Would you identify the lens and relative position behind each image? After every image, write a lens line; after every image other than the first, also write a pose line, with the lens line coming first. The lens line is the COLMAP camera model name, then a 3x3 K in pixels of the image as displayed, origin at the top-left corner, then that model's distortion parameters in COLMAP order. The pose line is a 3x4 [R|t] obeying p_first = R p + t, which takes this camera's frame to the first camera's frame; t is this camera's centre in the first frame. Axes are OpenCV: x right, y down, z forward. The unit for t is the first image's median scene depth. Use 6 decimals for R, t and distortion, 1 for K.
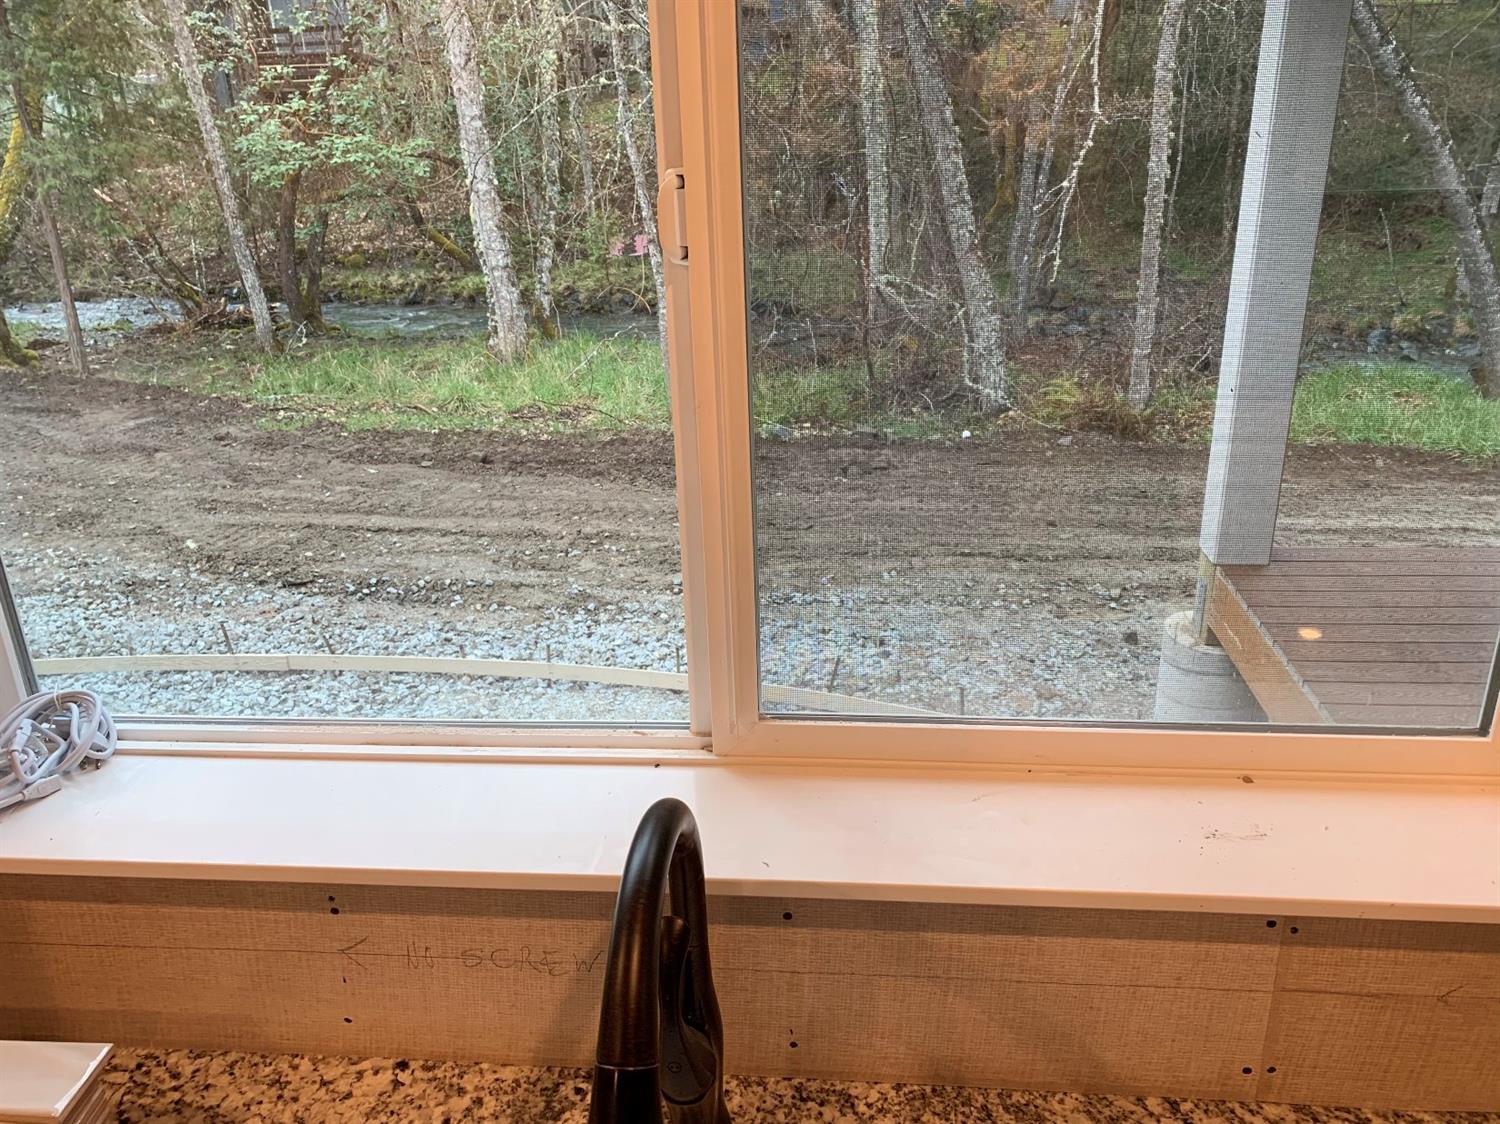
lens RADIAL K [[1158.3, 0, 752.6], [0, 1158.3, 559.9], [0, 0, 1]] dist [0.041401, -0.045080]
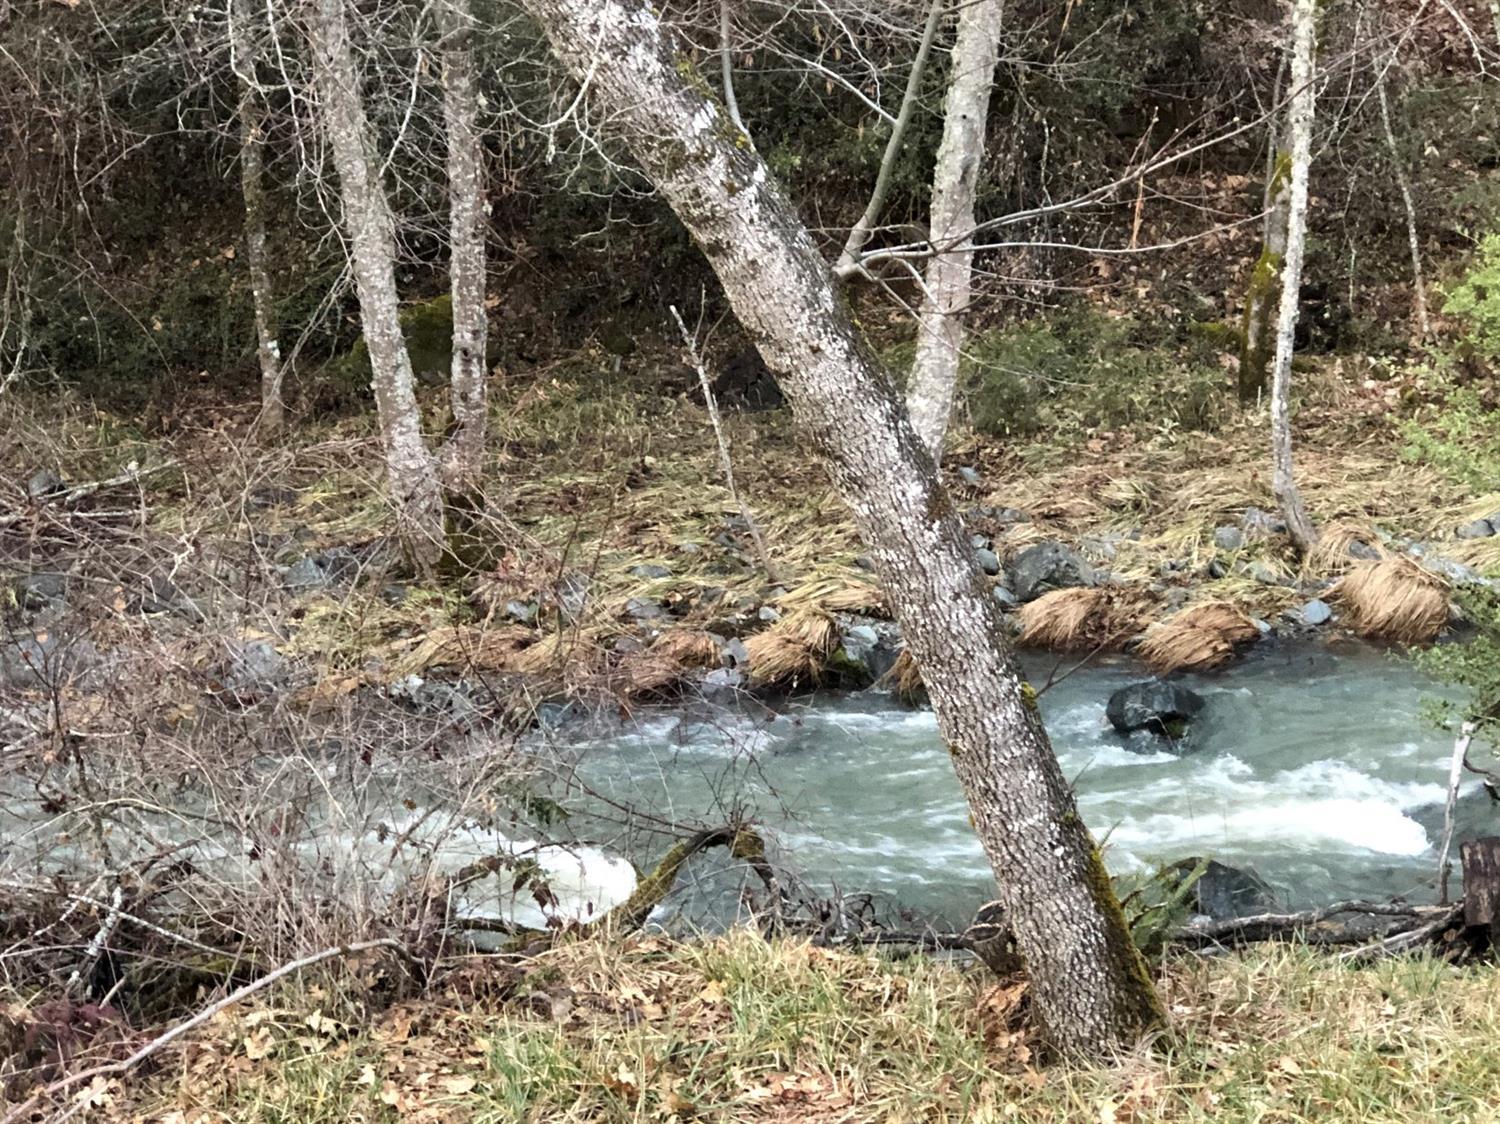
lens RADIAL K [[3392.2, 0, 750.9], [0, 3392.2, 561.4], [0, 0, 1]] dist [-0.094854, 0.000000]
pose [[0.885488, -0.063879, 0.460251, 0.120049], [0.155269, 0.974247, -0.163507, -0.074272], [-0.437954, 0.216246, 0.872602, 0.179685]]
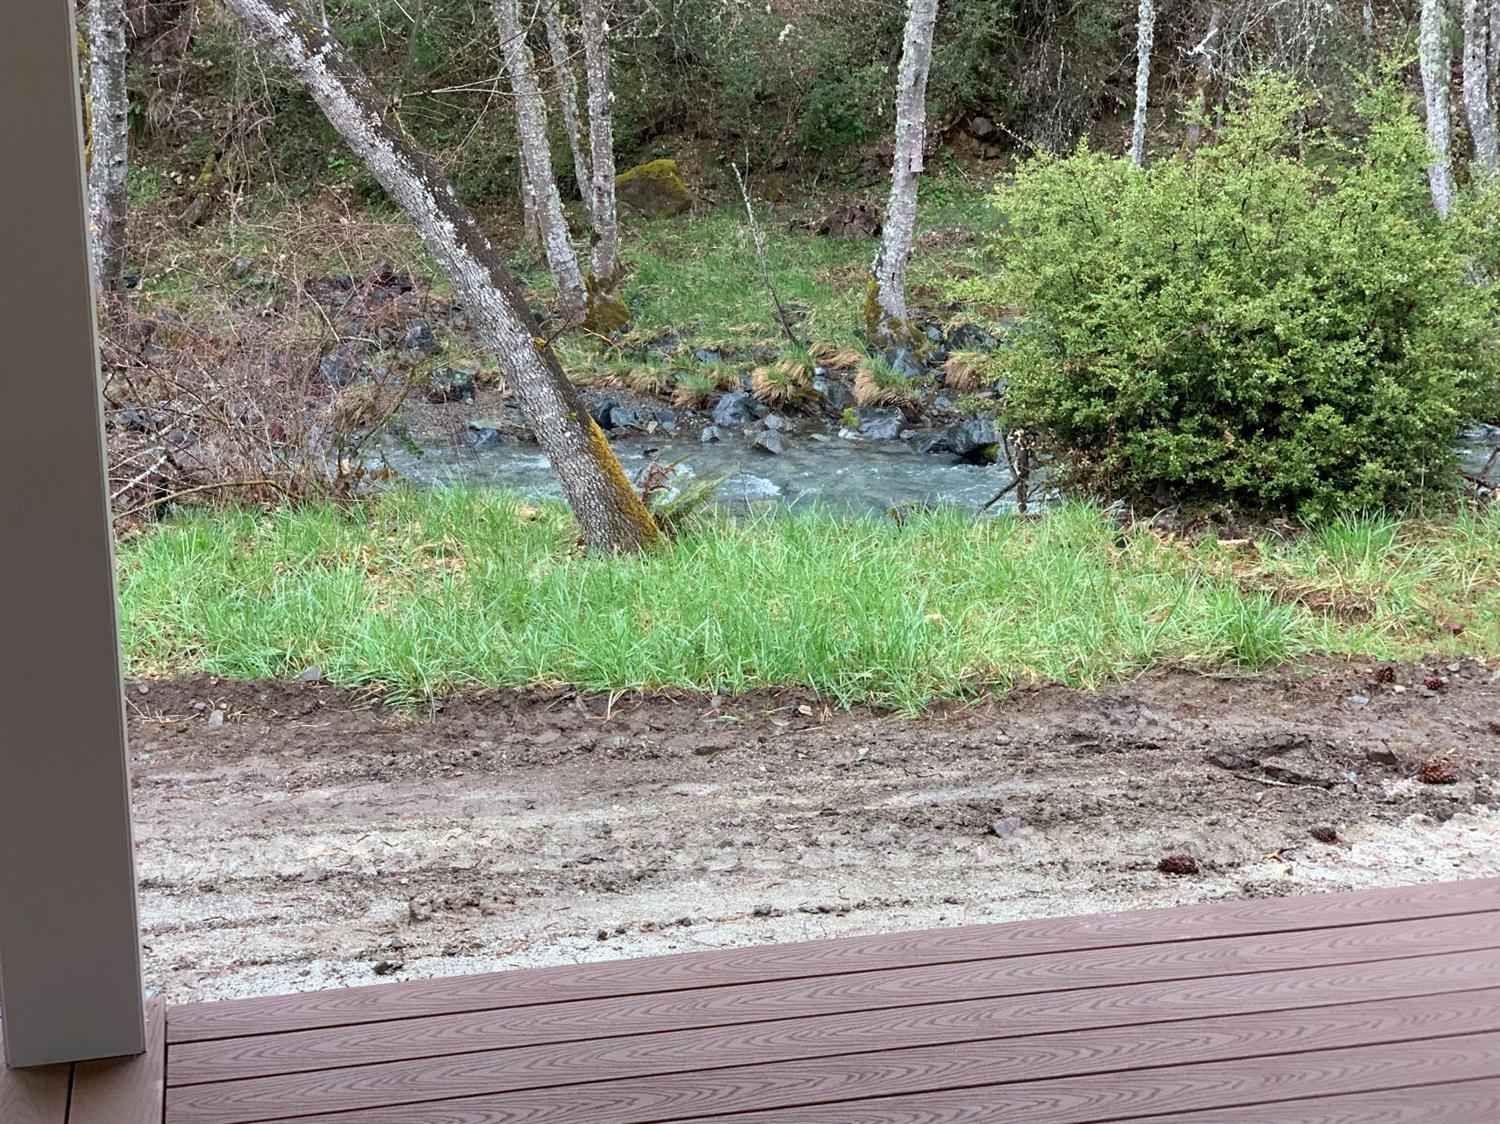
lens RADIAL K [[2401.6, 0, 752.5], [0, 2401.6, 567.2], [0, 0, 1]] dist [0.039885, 0.000000]
pose [[0.946833, -0.054916, 0.317004, 0.210808], [0.092459, 0.990205, -0.104620, -0.011173], [-0.308154, 0.128367, 0.942636, 0.014918]]
